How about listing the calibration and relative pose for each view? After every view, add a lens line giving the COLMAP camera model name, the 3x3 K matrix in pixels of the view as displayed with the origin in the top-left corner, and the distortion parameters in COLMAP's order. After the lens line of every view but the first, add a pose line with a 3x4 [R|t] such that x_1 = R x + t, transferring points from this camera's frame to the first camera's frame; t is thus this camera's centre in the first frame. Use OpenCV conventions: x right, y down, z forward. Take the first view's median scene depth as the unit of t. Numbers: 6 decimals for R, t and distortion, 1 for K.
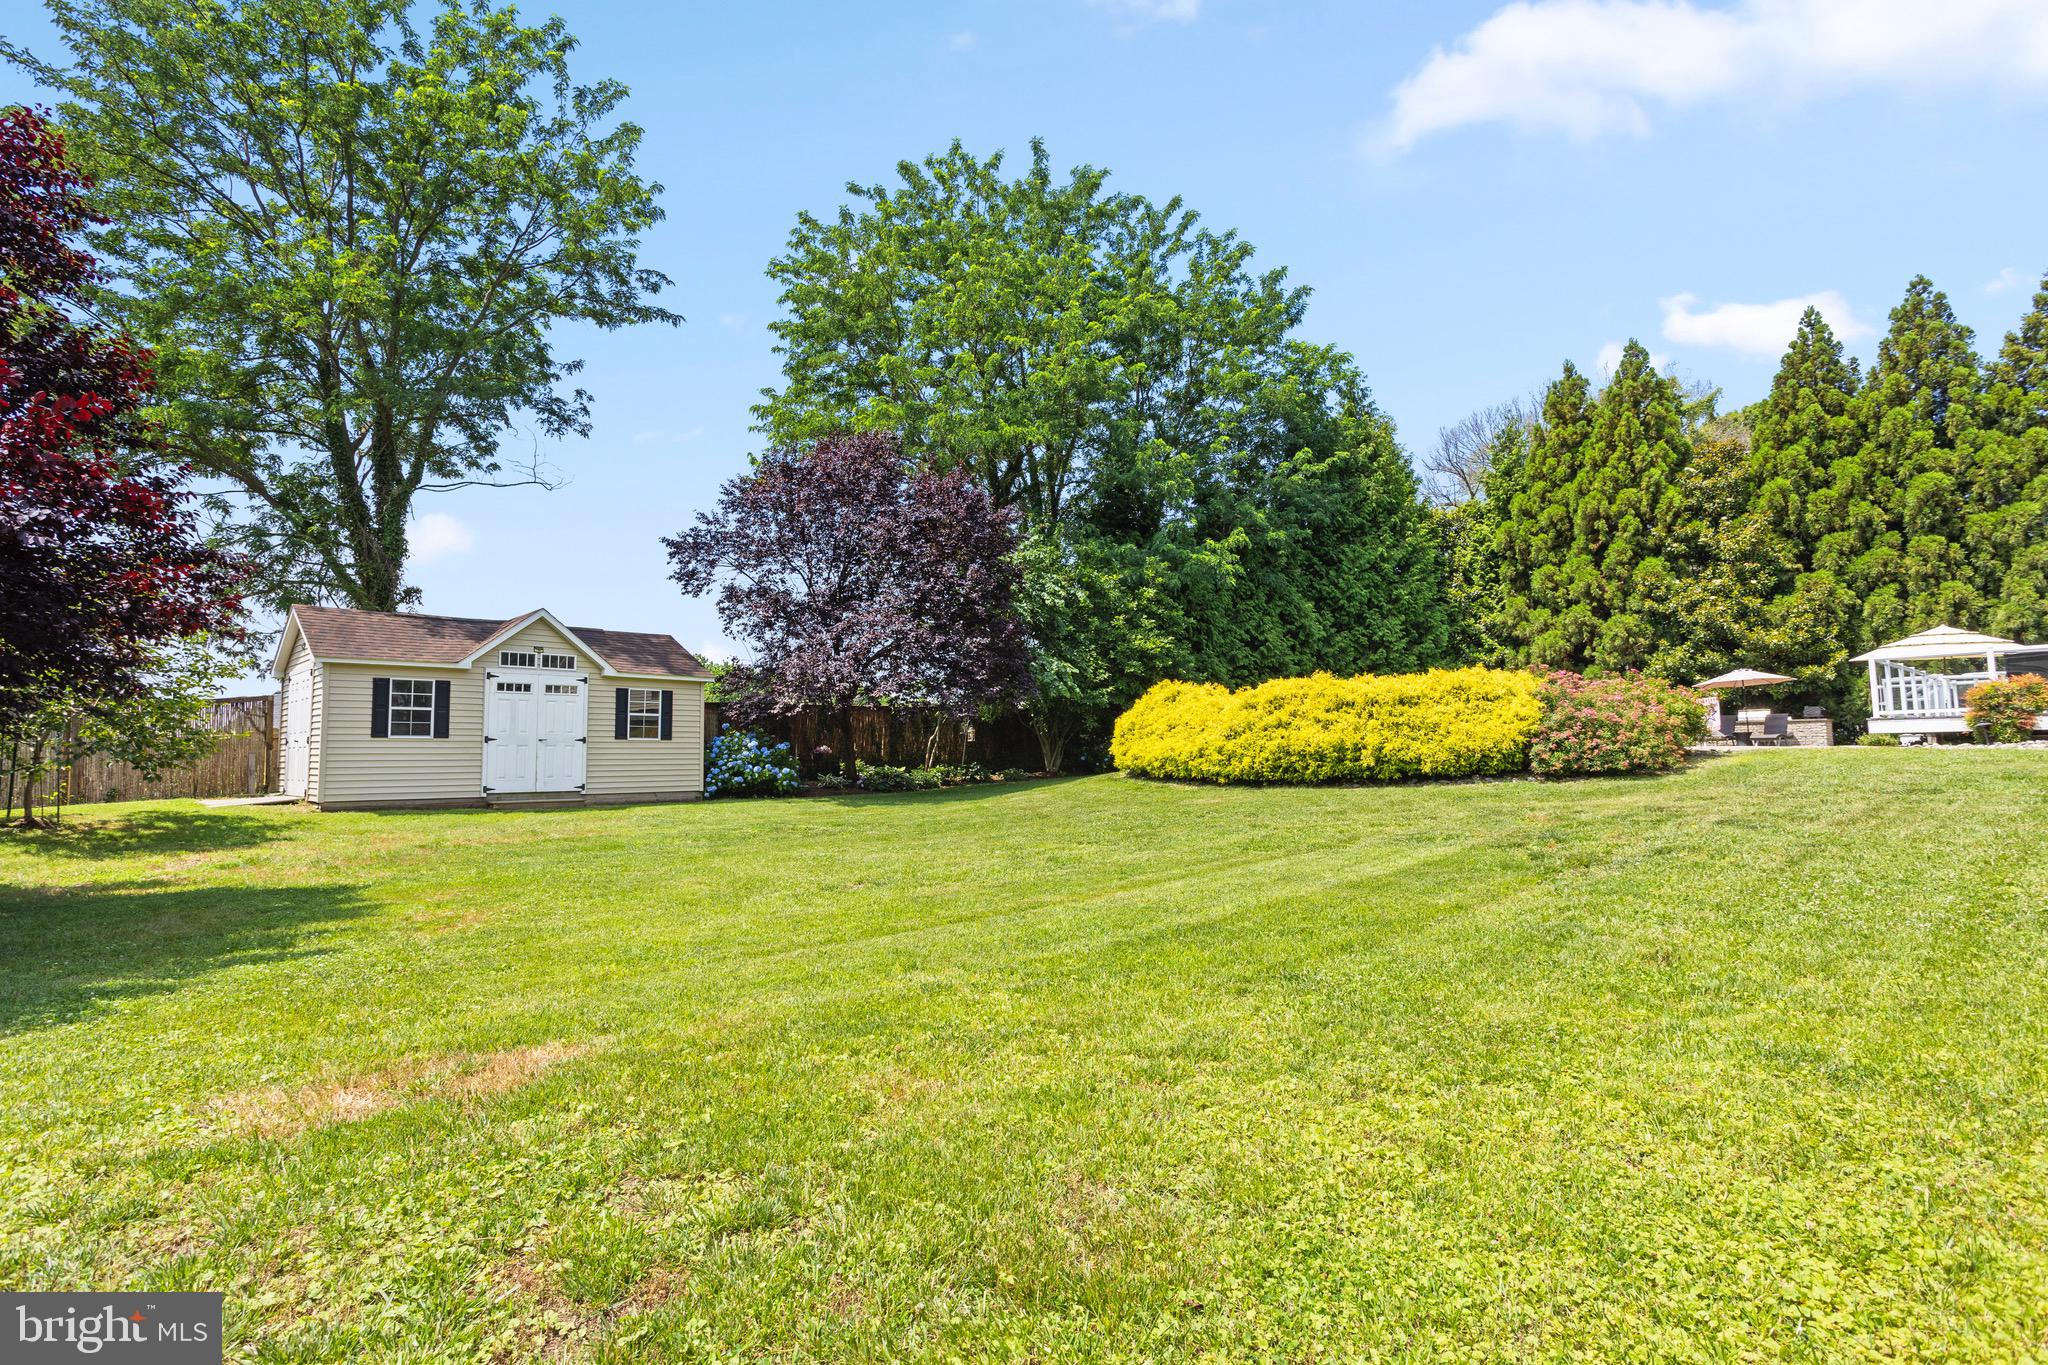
lens RADIAL K [[977.1, 0, 1042.6], [0, 977.1, 666.7], [0, 0, 1]] dist [-0.003301, 0.005823]
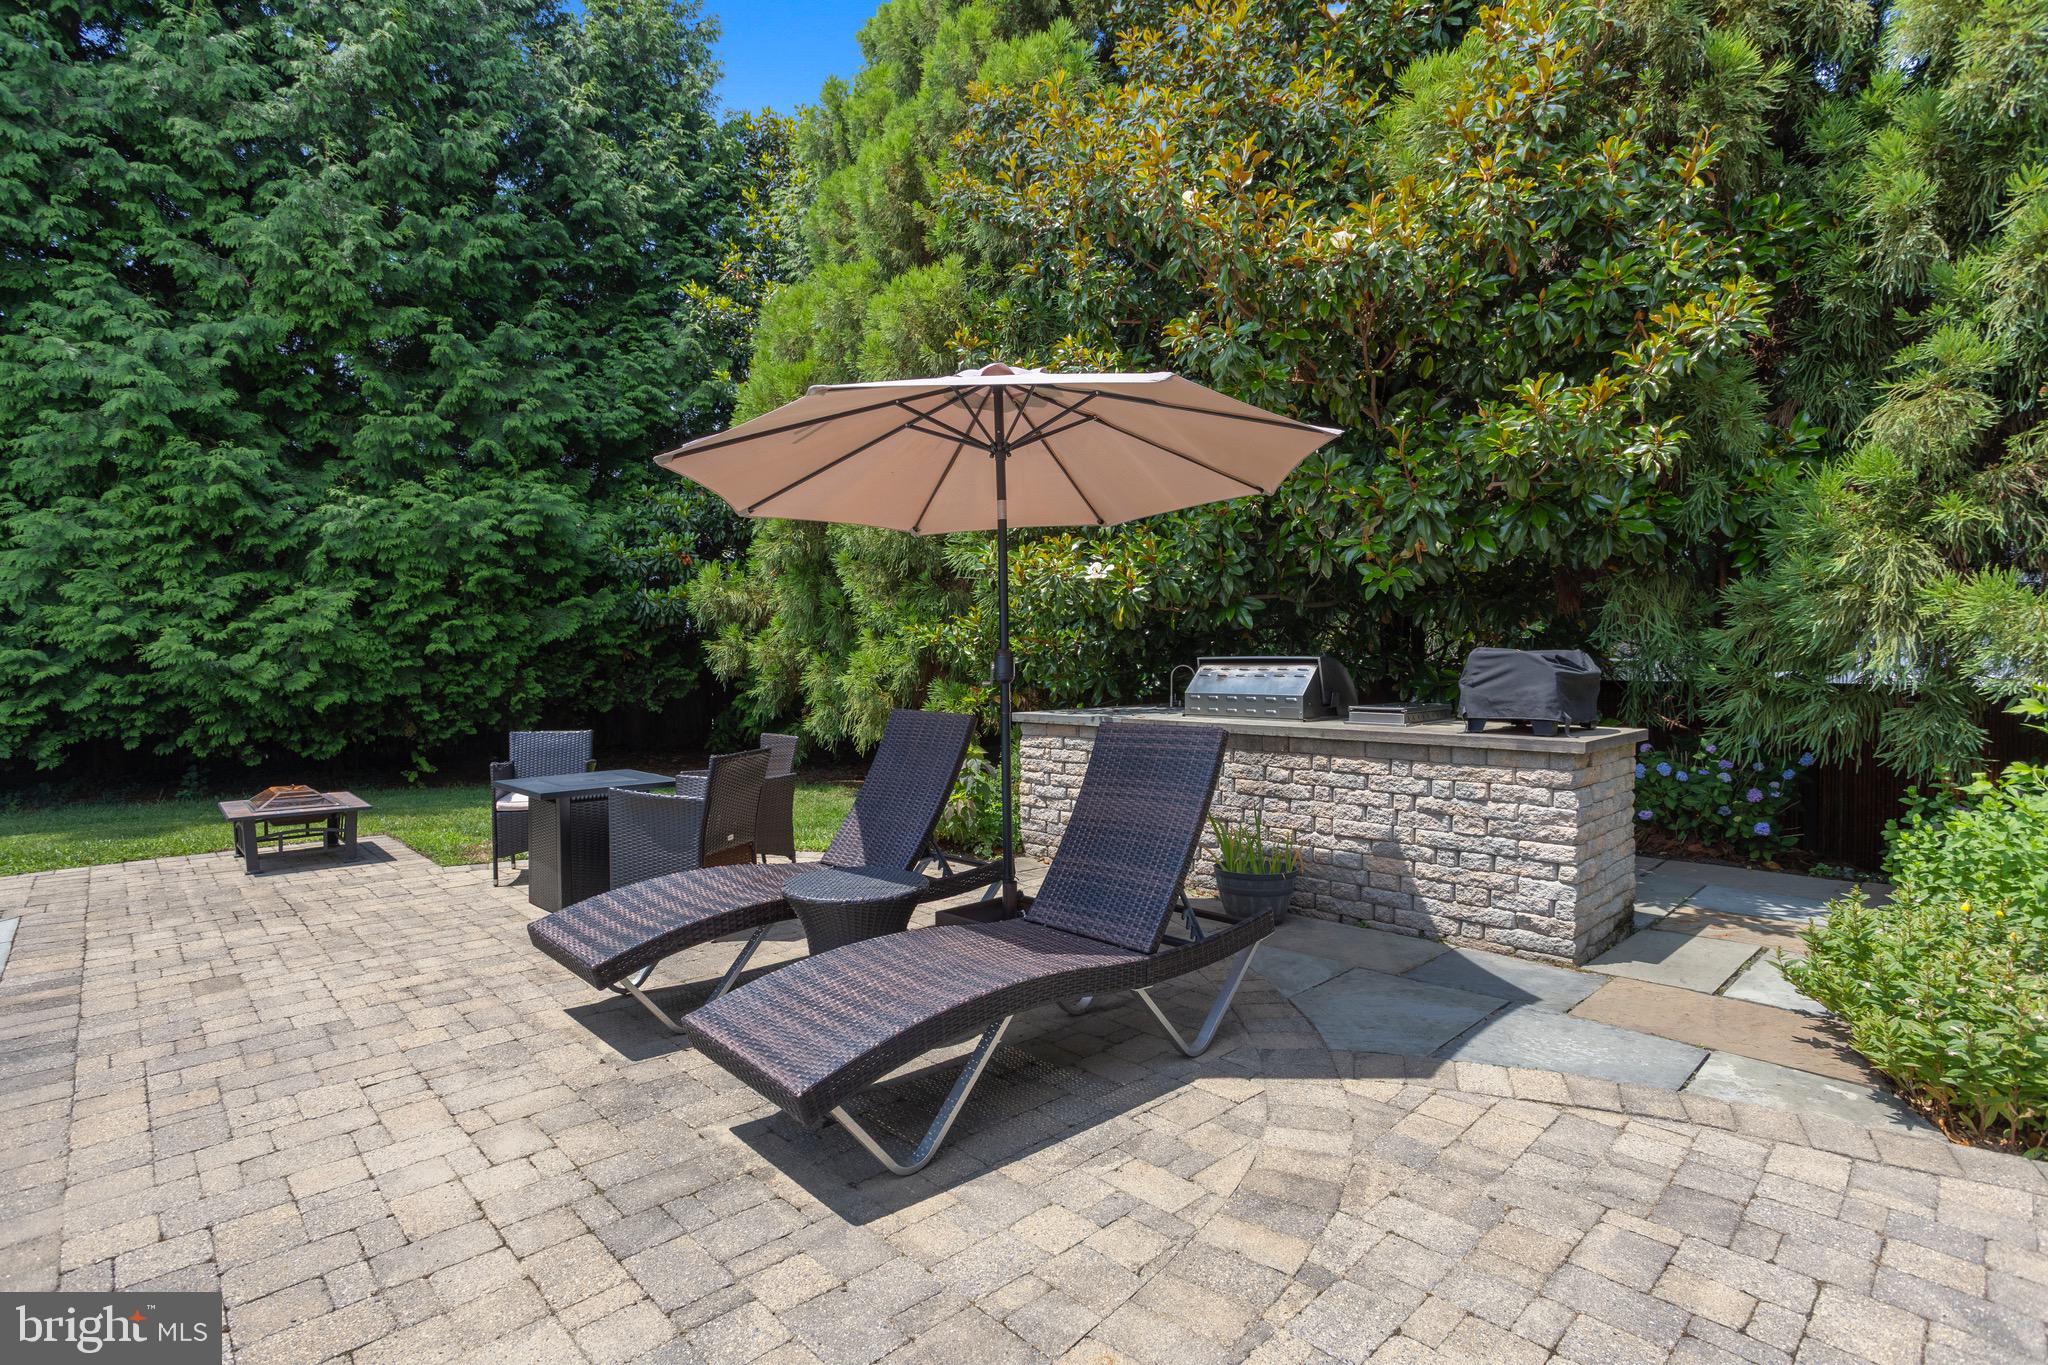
lens RADIAL K [[977.1, 0, 1014.0], [0, 977.1, 658.4], [0, 0, 1]] dist [-0.003301, 0.005823]
pose [[0.999285, -0.005900, 0.037351, 0.691920], [0.002212, 0.995183, 0.098012, 0.026507], [-0.037749, -0.097859, 0.994484, 0.836537]]
